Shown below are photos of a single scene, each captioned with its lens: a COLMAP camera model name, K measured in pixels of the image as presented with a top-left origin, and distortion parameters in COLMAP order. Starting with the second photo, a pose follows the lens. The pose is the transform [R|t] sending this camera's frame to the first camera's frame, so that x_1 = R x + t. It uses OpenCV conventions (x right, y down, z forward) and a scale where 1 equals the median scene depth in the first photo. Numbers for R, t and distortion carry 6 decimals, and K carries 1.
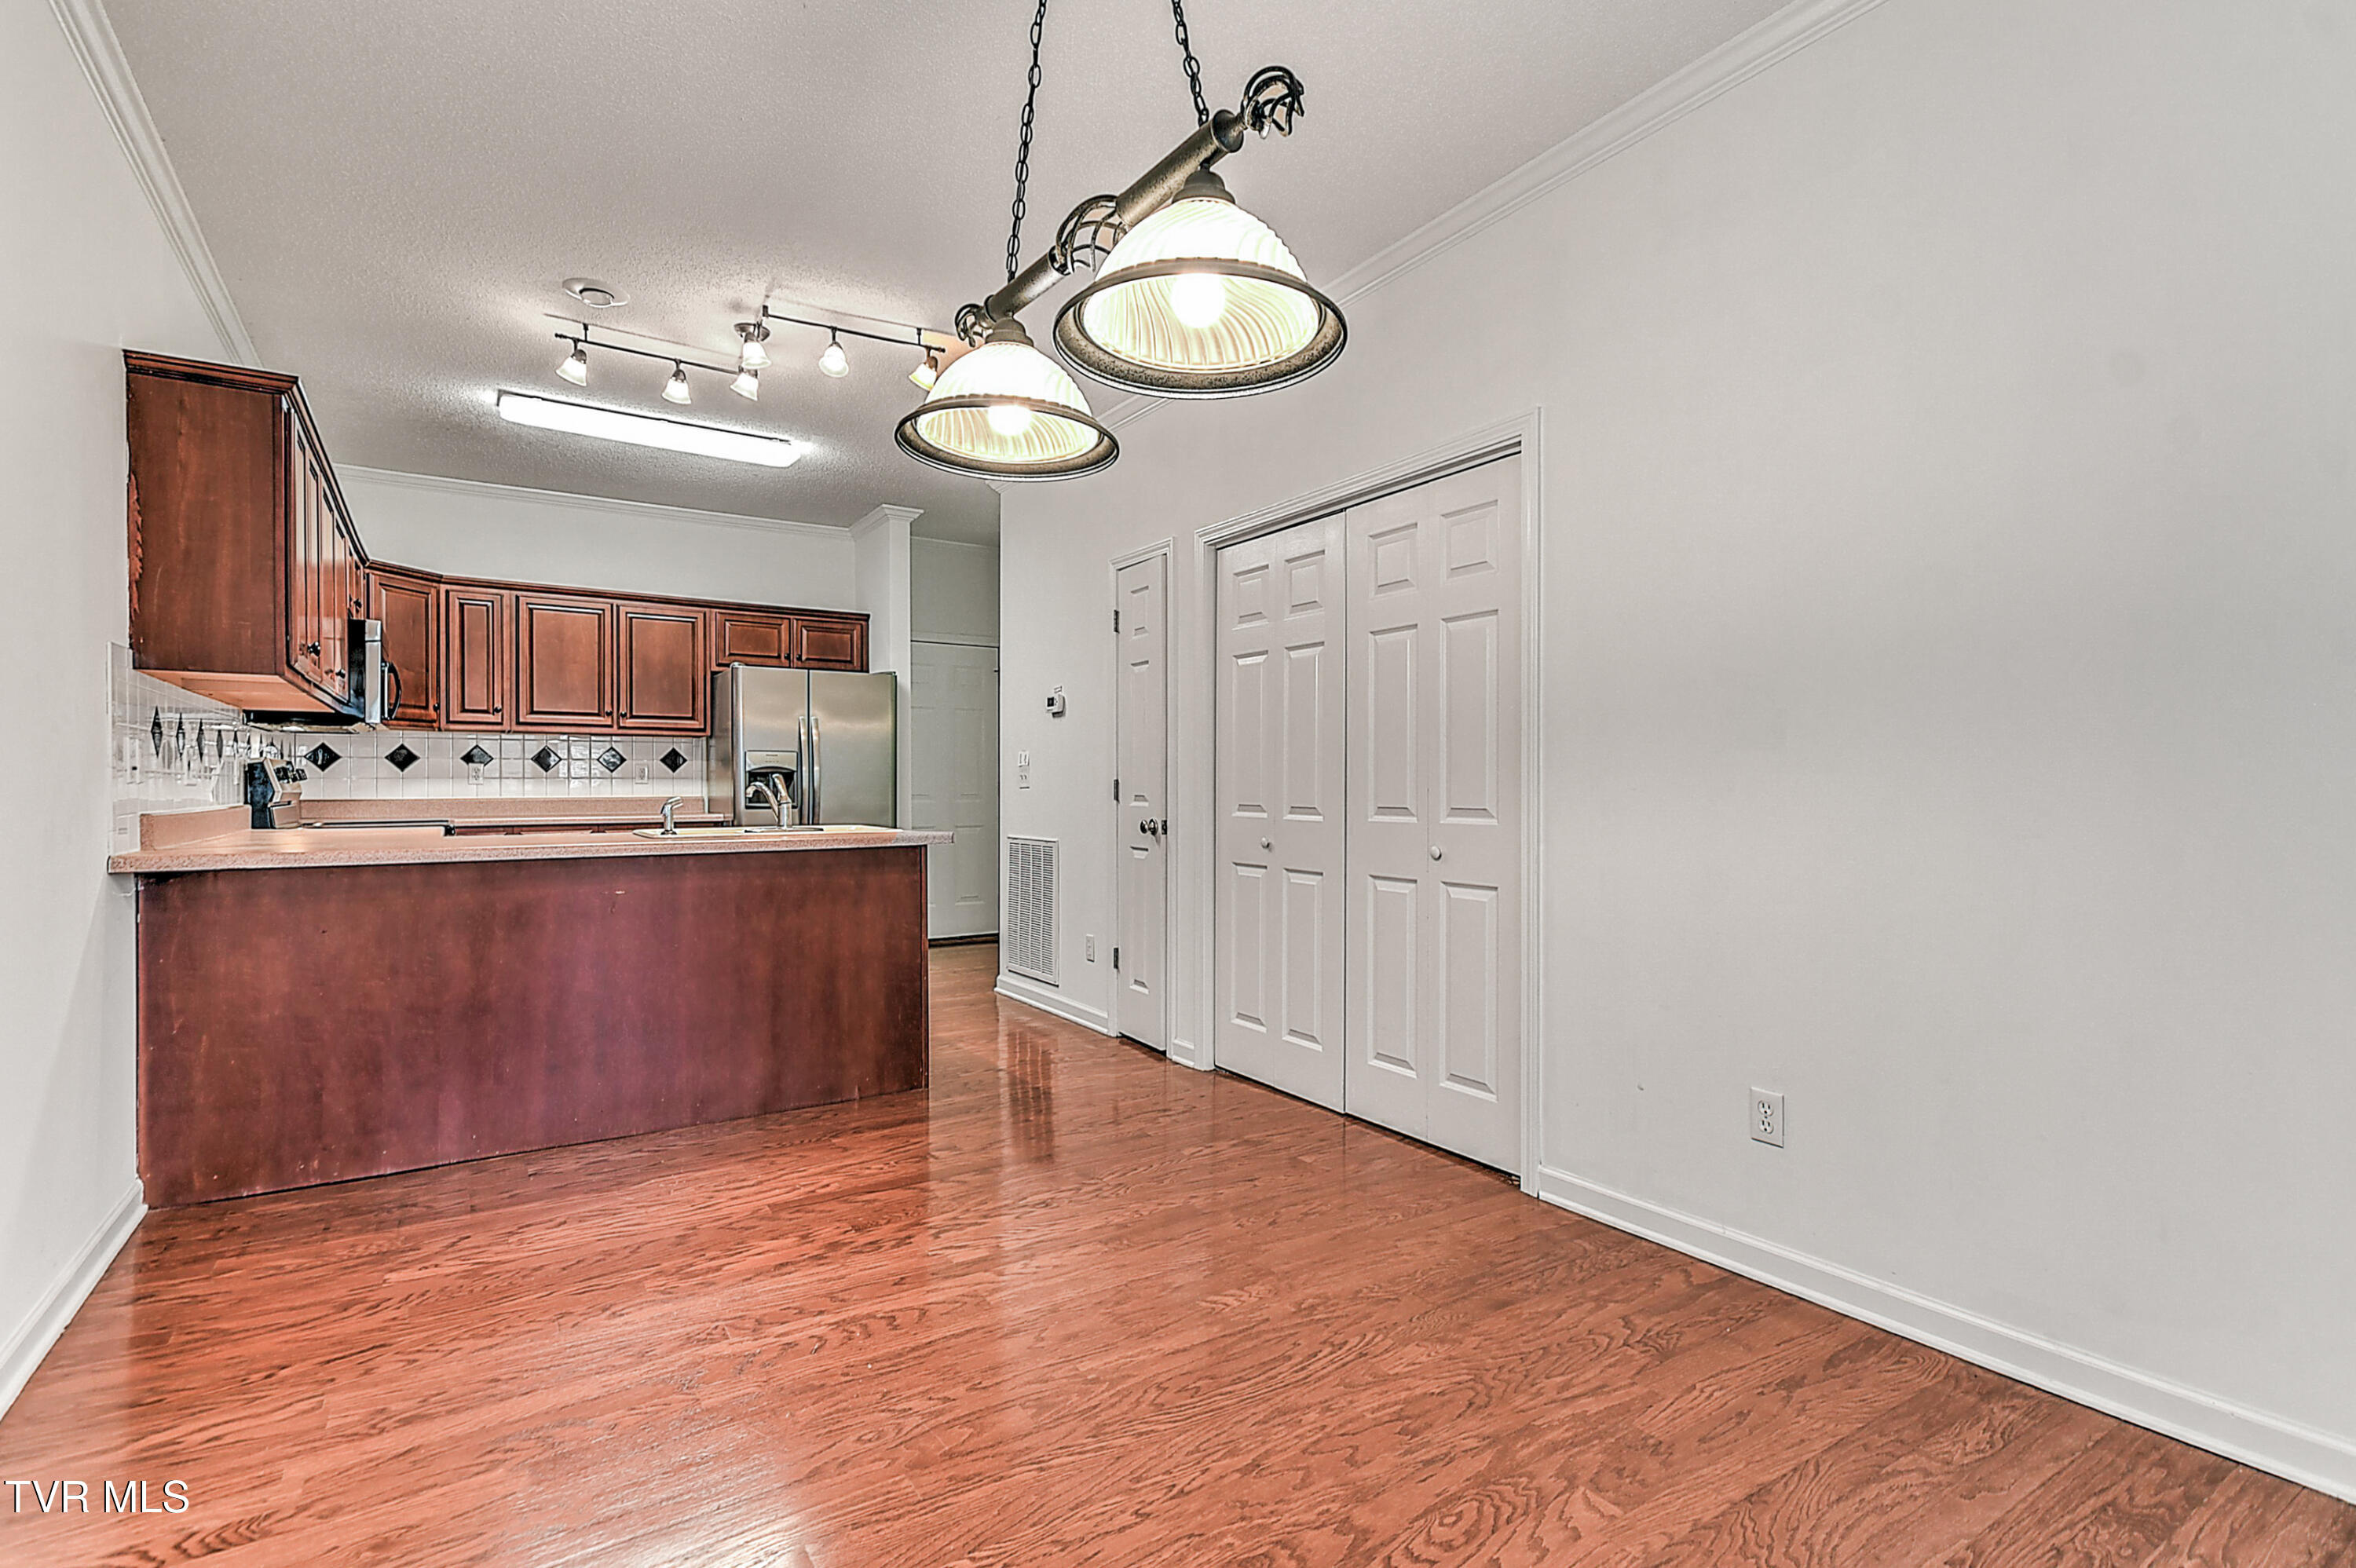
lens RADIAL K [[1091.8, 0, 1178.0], [0, 1091.8, 784.0], [0, 0, 1]] dist [0.001739, -0.000049]
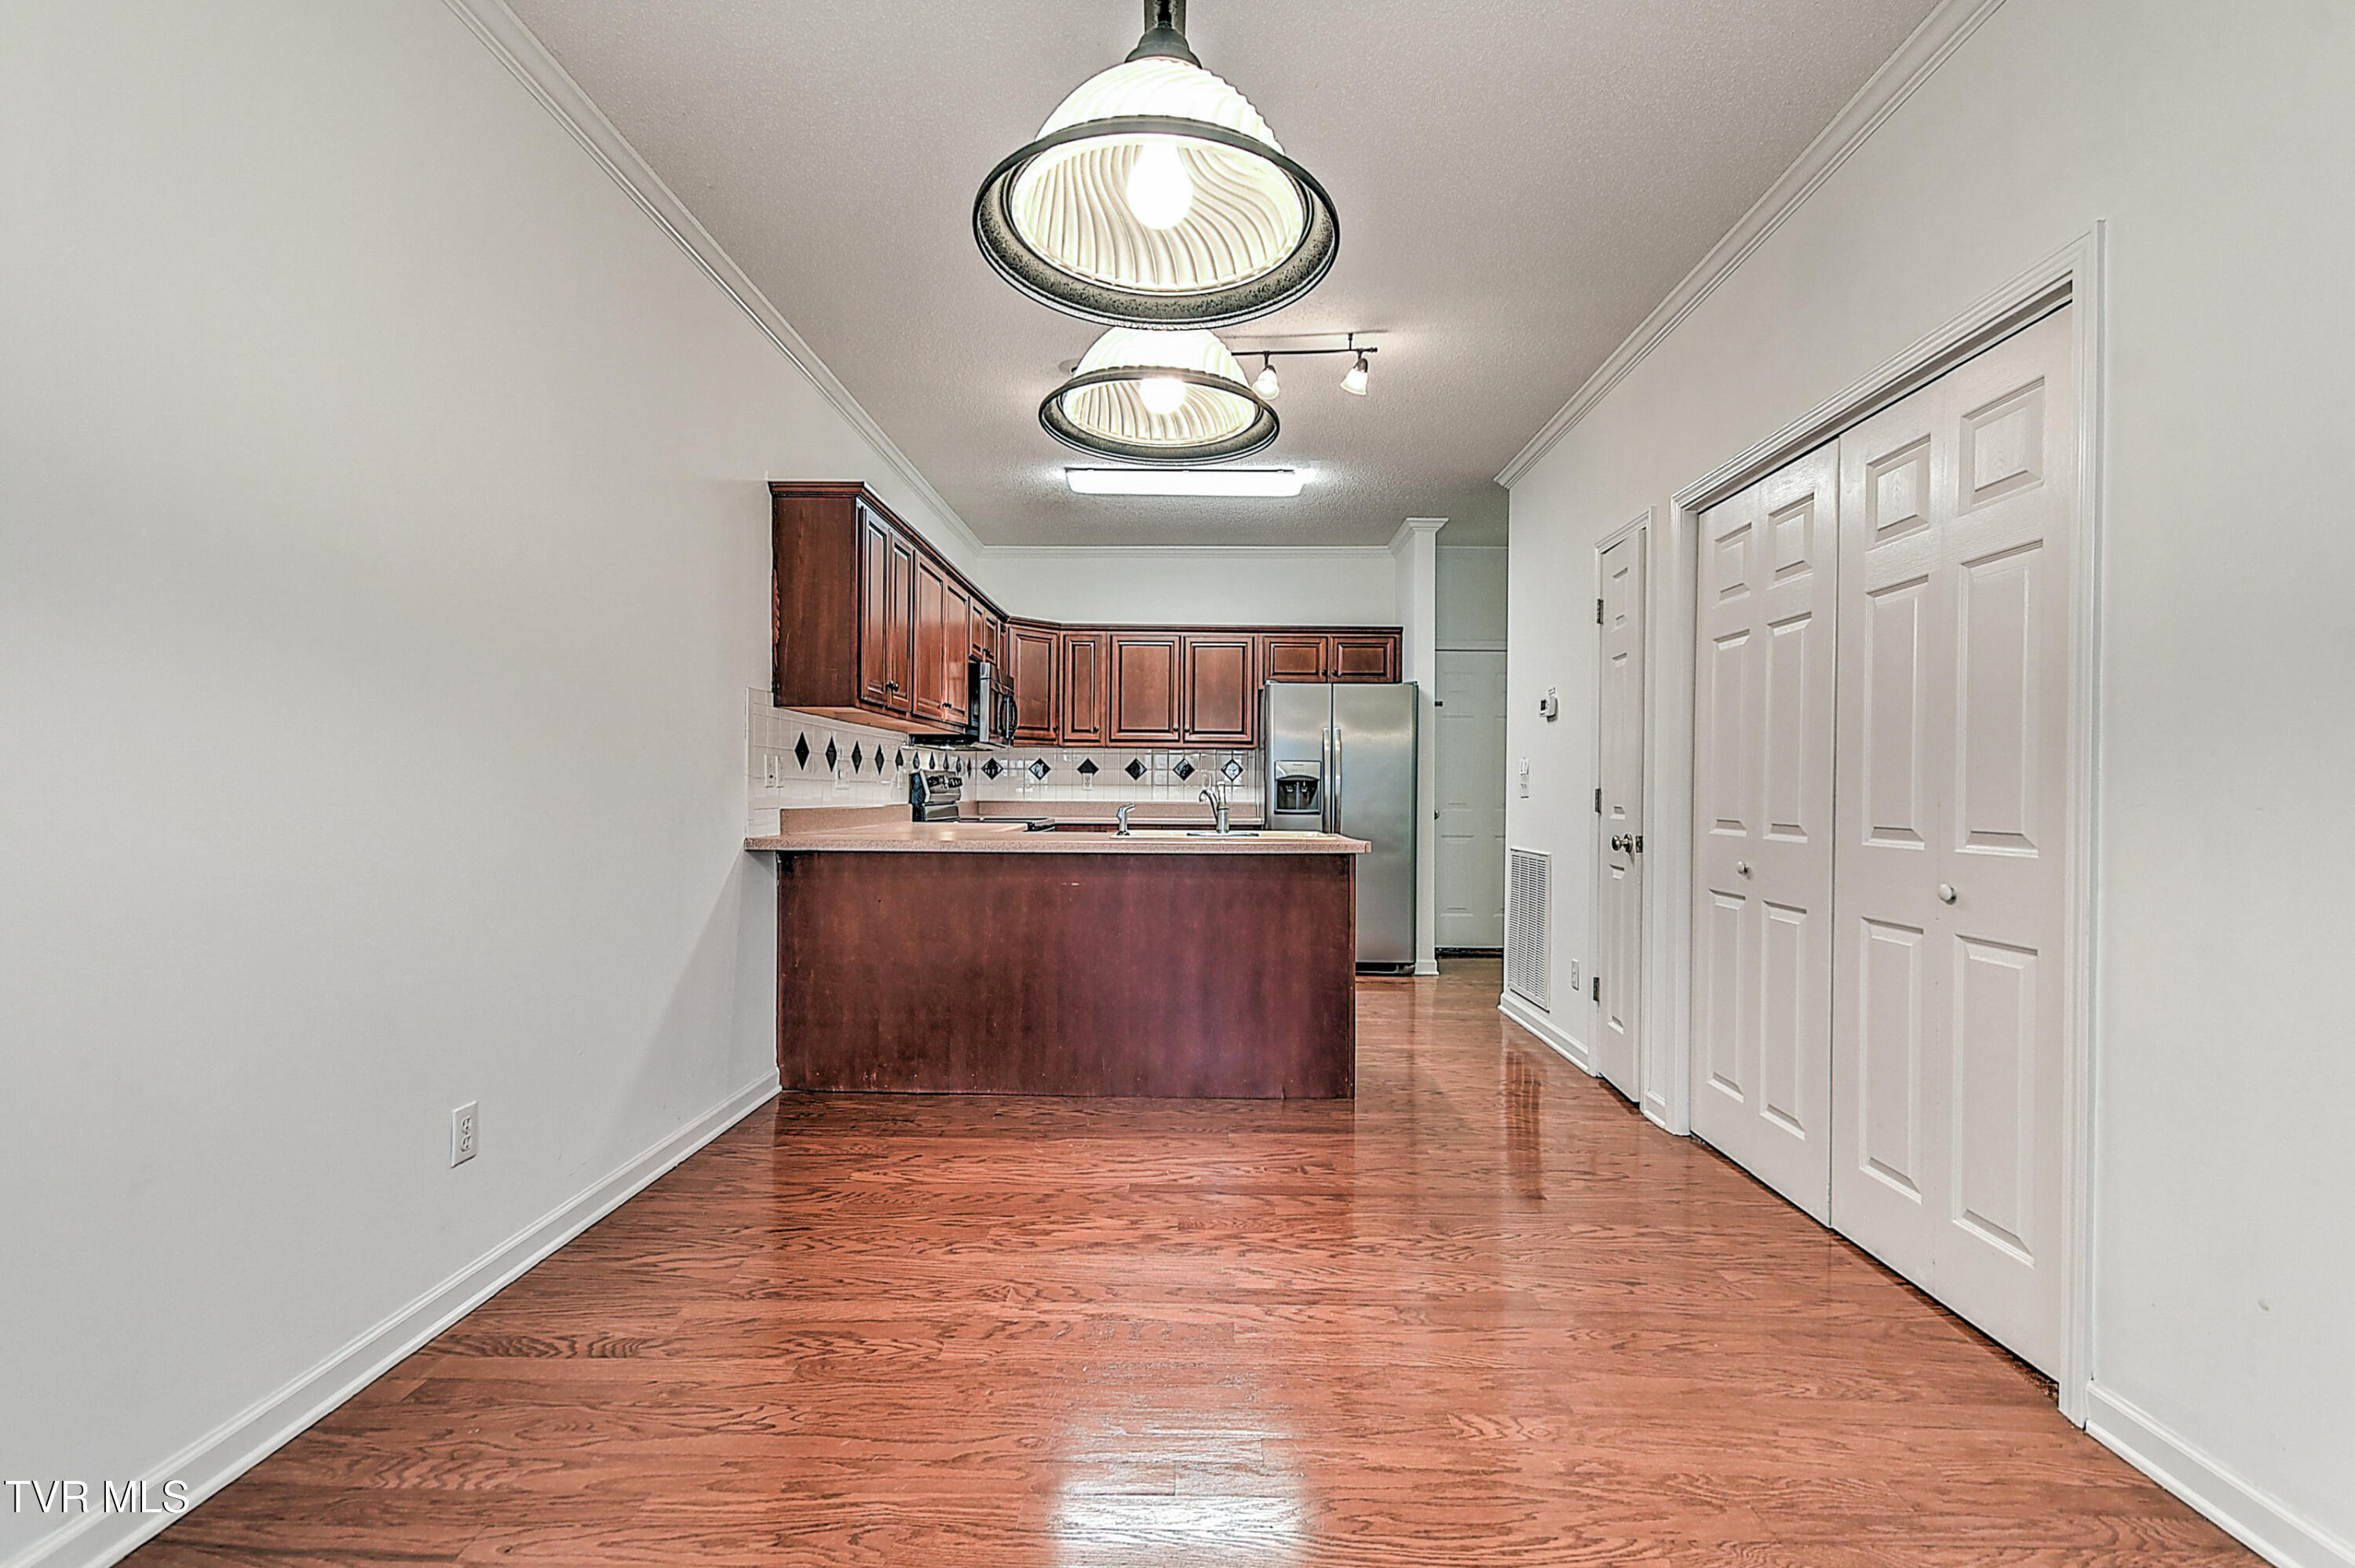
lens RADIAL K [[1034.7, 0, 1185.5], [0, 1034.7, 792.3], [0, 0, 1]] dist [-0.002806, -0.000080]
pose [[0.826056, 0.007248, -0.563542, 0.190920], [-0.007321, 0.999971, 0.002130, -0.000600], [0.563541, 0.002366, 0.826085, 0.154290]]
